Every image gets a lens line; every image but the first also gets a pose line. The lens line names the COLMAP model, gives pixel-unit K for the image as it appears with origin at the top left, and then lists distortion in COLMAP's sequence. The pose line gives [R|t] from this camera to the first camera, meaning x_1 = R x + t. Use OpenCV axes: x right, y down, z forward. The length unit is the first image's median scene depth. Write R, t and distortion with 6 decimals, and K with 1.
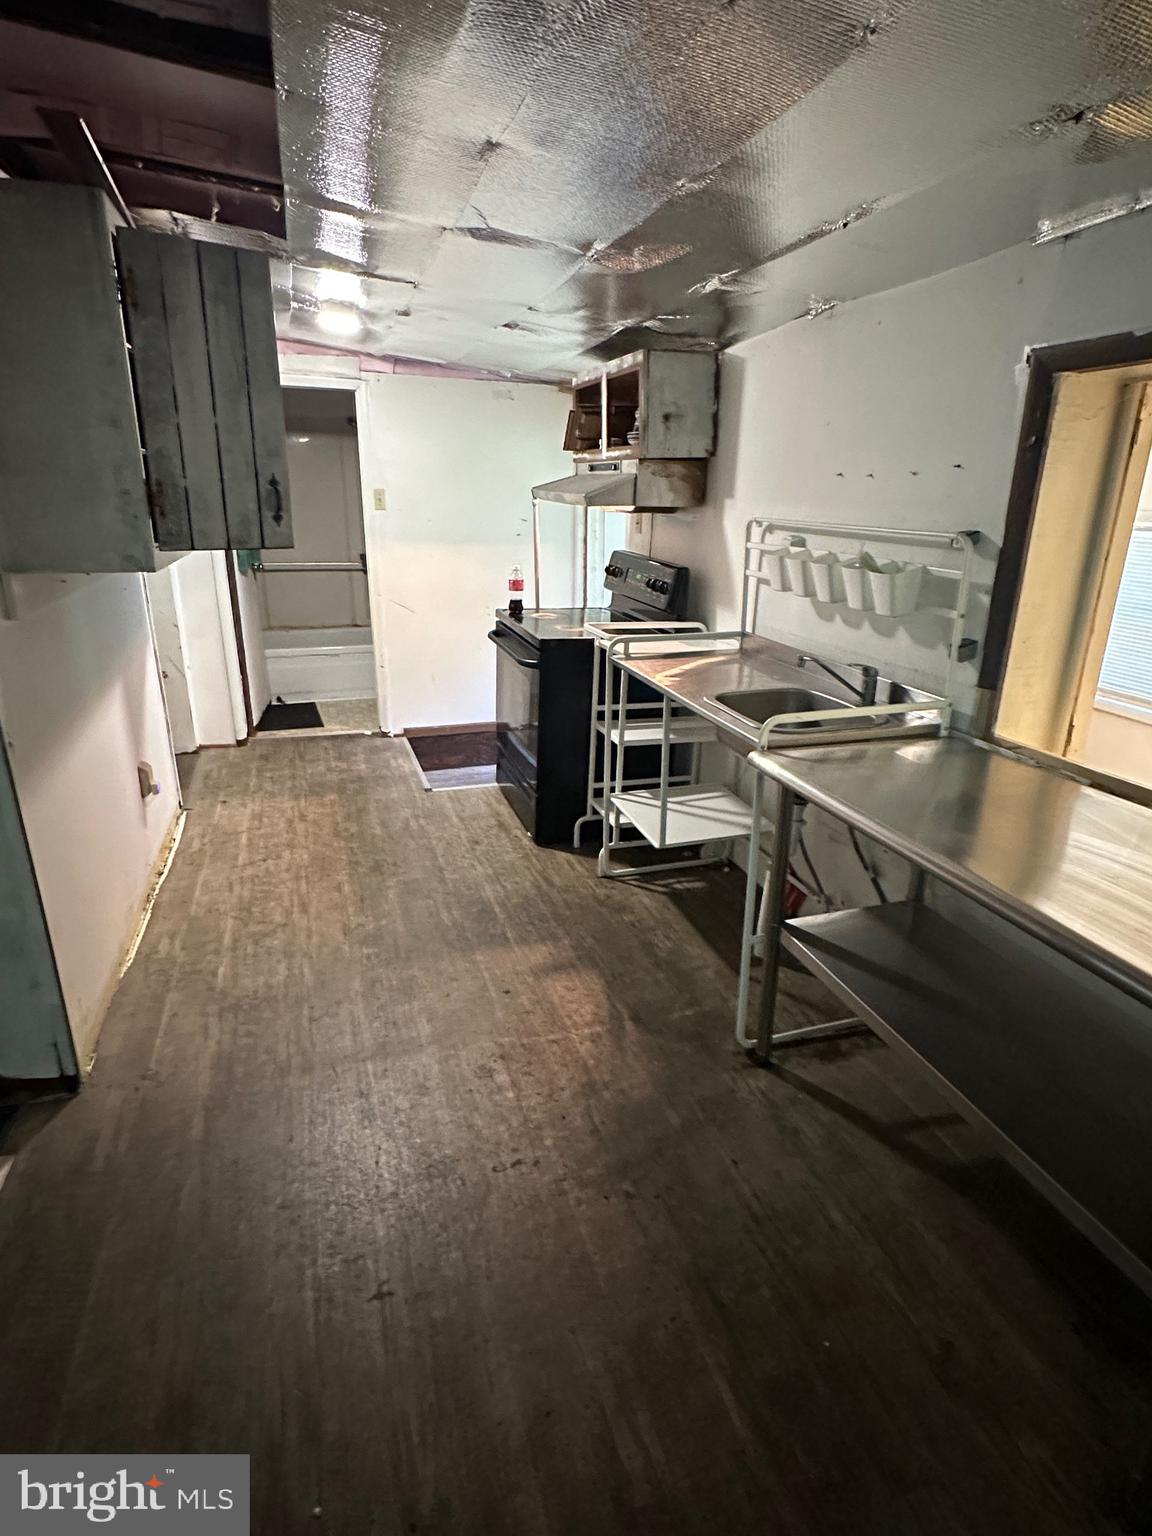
lens RADIAL K [[831.7, 0, 571.4], [0, 831.7, 776.7], [0, 0, 1]] dist [-0.002960, -0.000107]
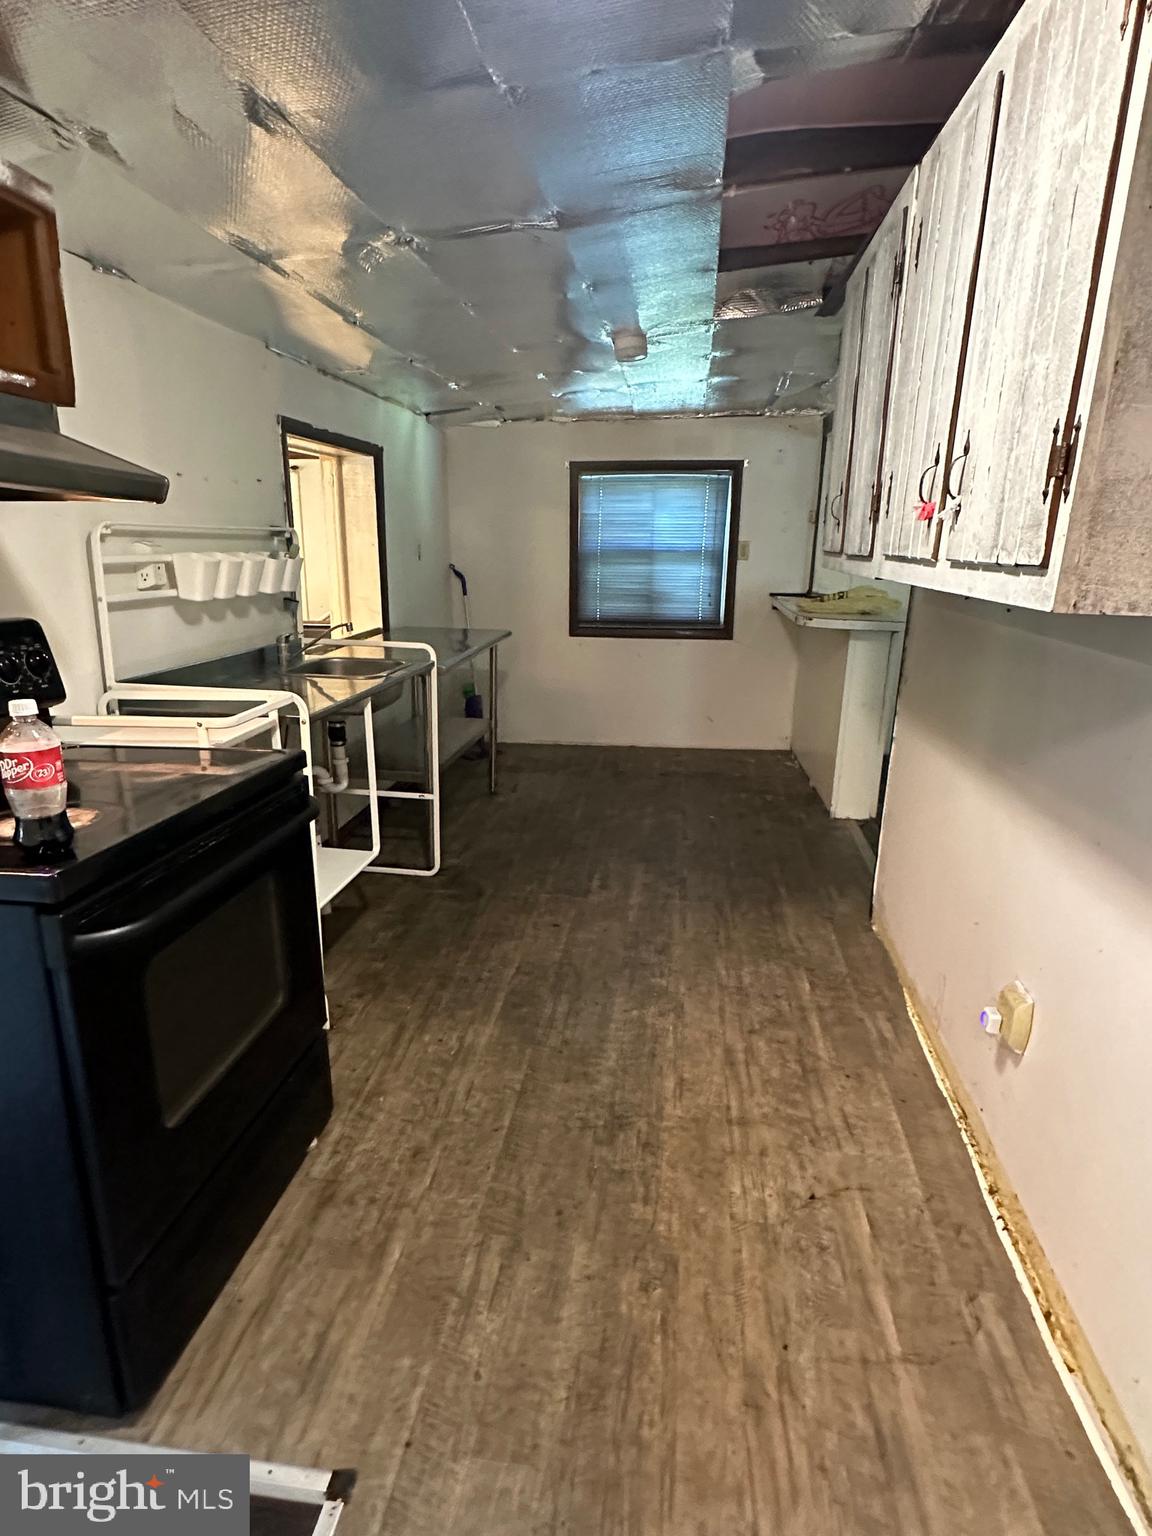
lens RADIAL K [[831.7, 0, 572.2], [0, 831.7, 762.7], [0, 0, 1]] dist [-0.002960, -0.000107]
pose [[-0.904357, -0.132753, 0.405604, -0.408695], [0.119172, 0.834034, 0.538688, -0.422737], [-0.409800, 0.535503, -0.738444, 1.300792]]
